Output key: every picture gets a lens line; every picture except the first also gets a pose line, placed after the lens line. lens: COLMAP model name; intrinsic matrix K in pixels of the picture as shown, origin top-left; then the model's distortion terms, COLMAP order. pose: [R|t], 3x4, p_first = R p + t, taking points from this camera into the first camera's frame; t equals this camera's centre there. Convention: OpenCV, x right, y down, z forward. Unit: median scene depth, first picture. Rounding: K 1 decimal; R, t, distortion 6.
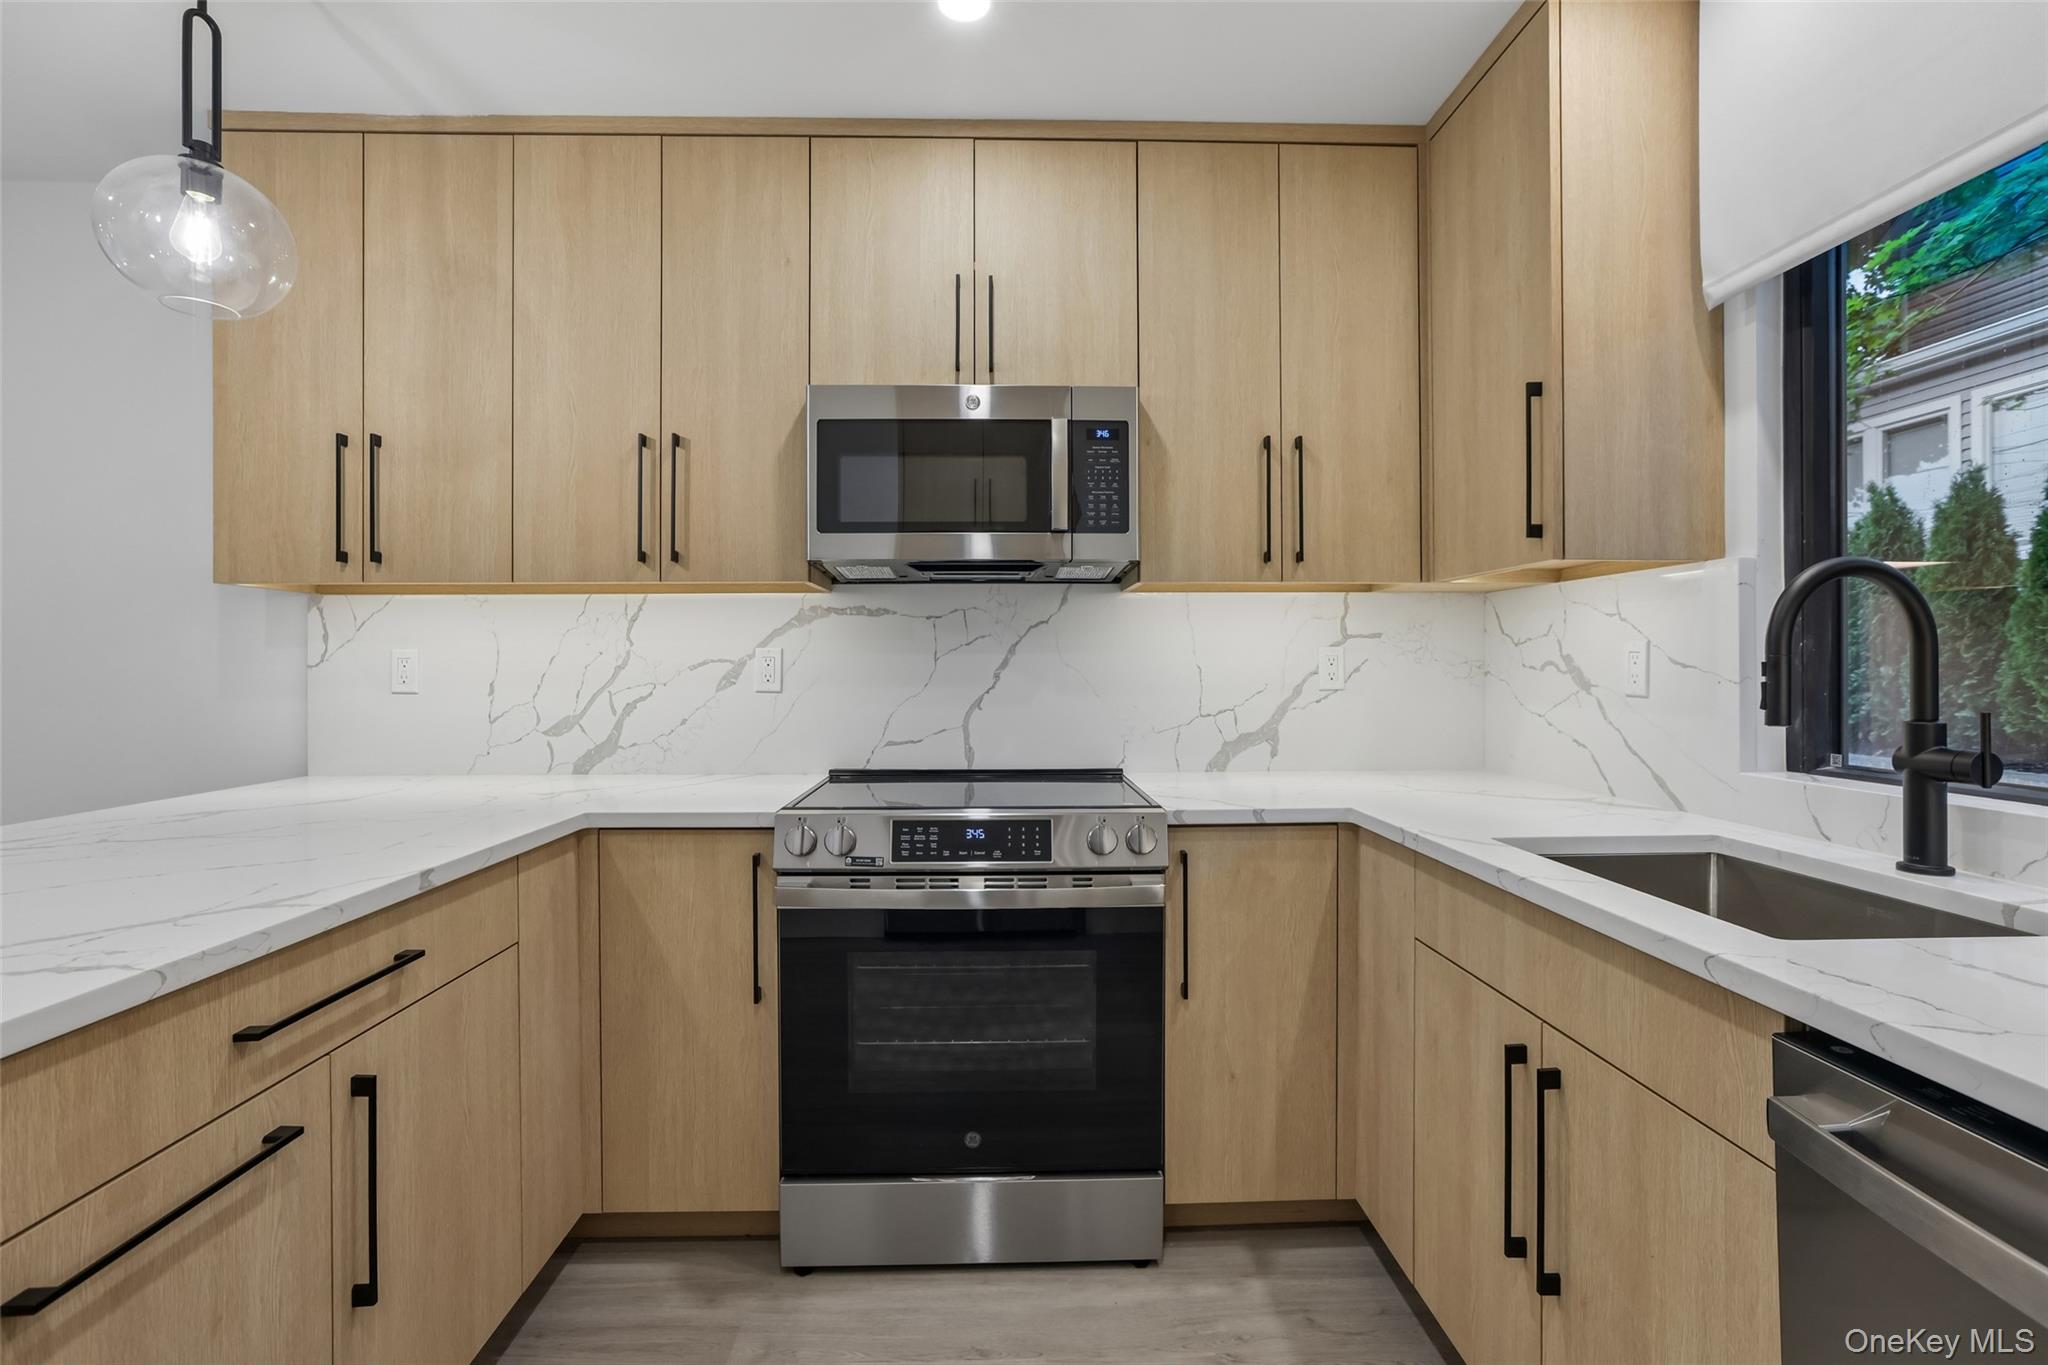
lens RADIAL K [[967.6, 0, 1008.9], [0, 967.6, 655.8], [0, 0, 1]] dist [-0.025549, 0.017863]
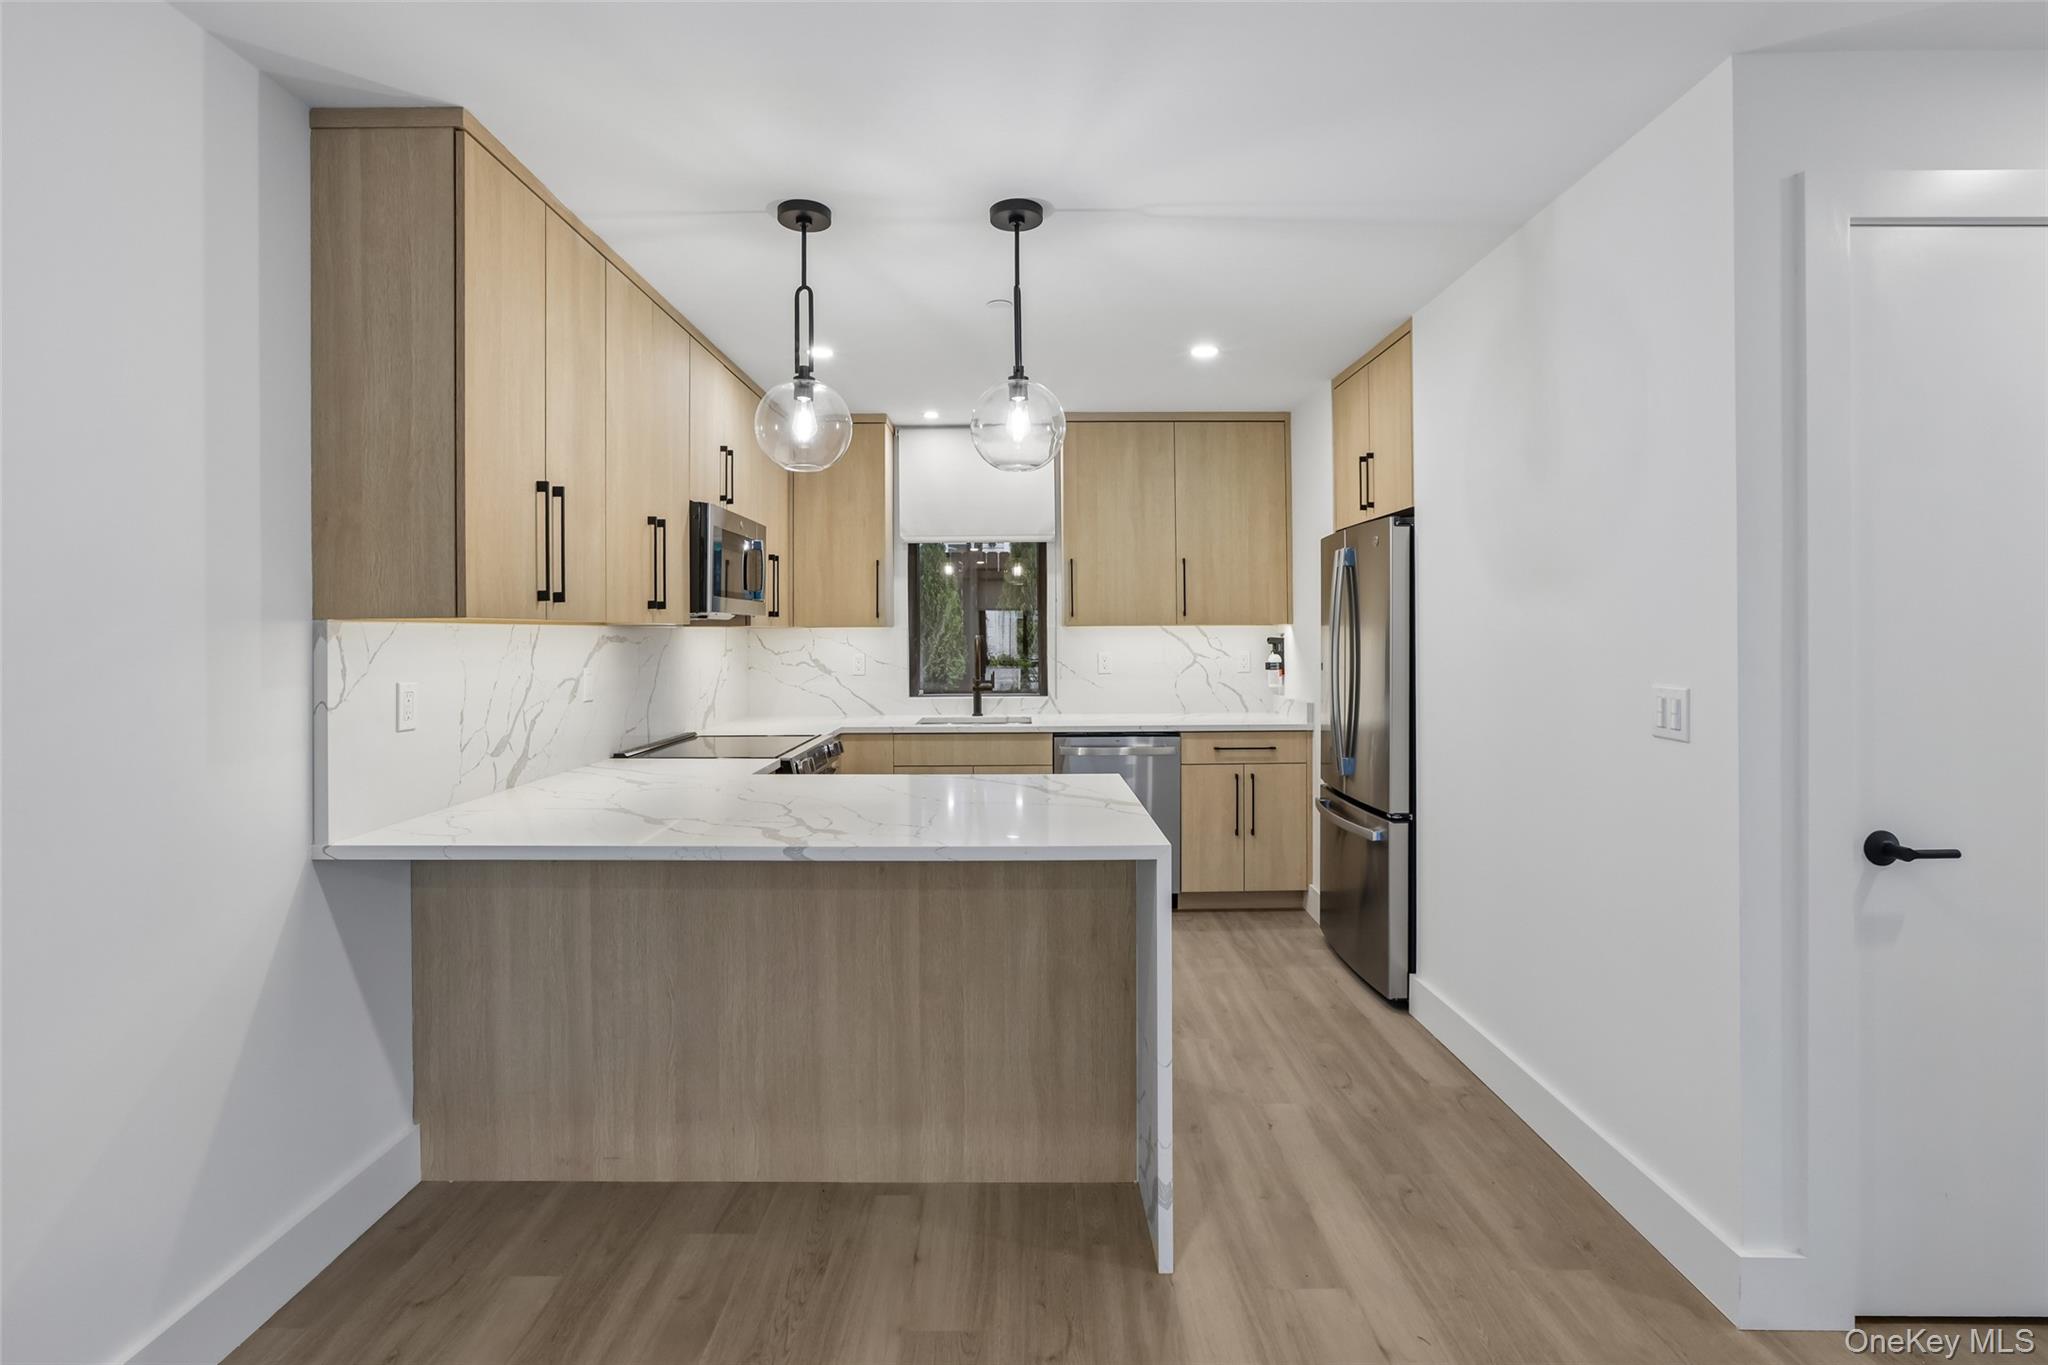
lens RADIAL K [[967.6, 0, 1009.4], [0, 967.6, 648.9], [0, 0, 1]] dist [-0.025549, 0.017863]
pose [[0.023374, -0.014914, 0.999616, -1.803050], [-0.002669, 0.999884, 0.014981, -0.064608], [-0.999723, -0.003019, 0.023332, 0.464607]]
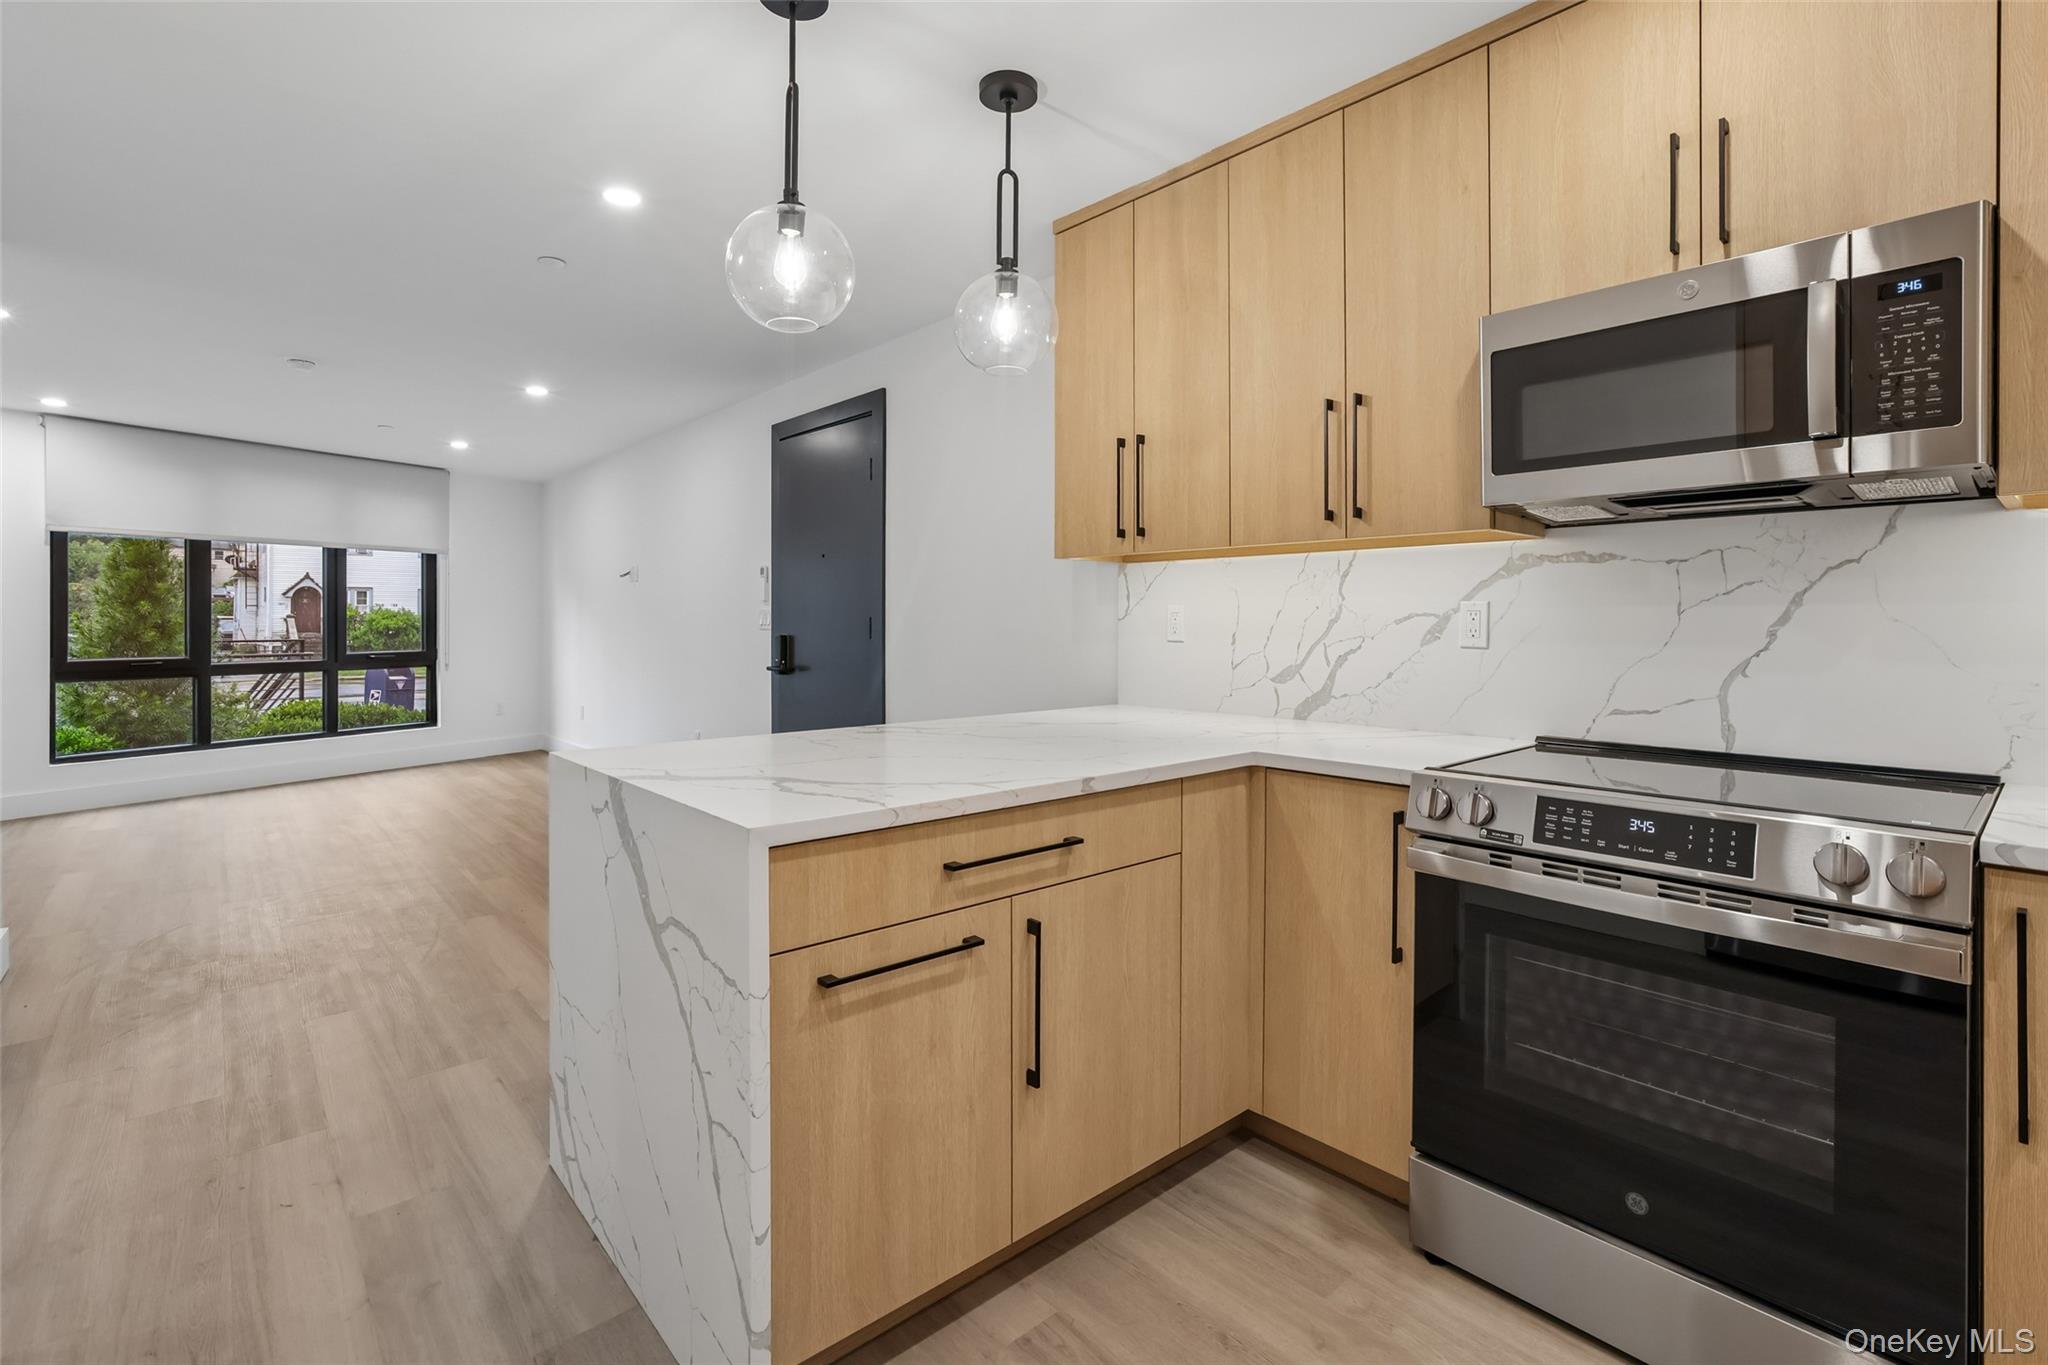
lens RADIAL K [[967.6, 0, 998.0], [0, 967.6, 604.7], [0, 0, 1]] dist [-0.025549, 0.017863]
pose [[0.627352, -0.009153, -0.778682, 0.222128], [0.004664, 0.999957, -0.007996, 0.001012], [0.778722, 0.001384, 0.627368, 0.060497]]
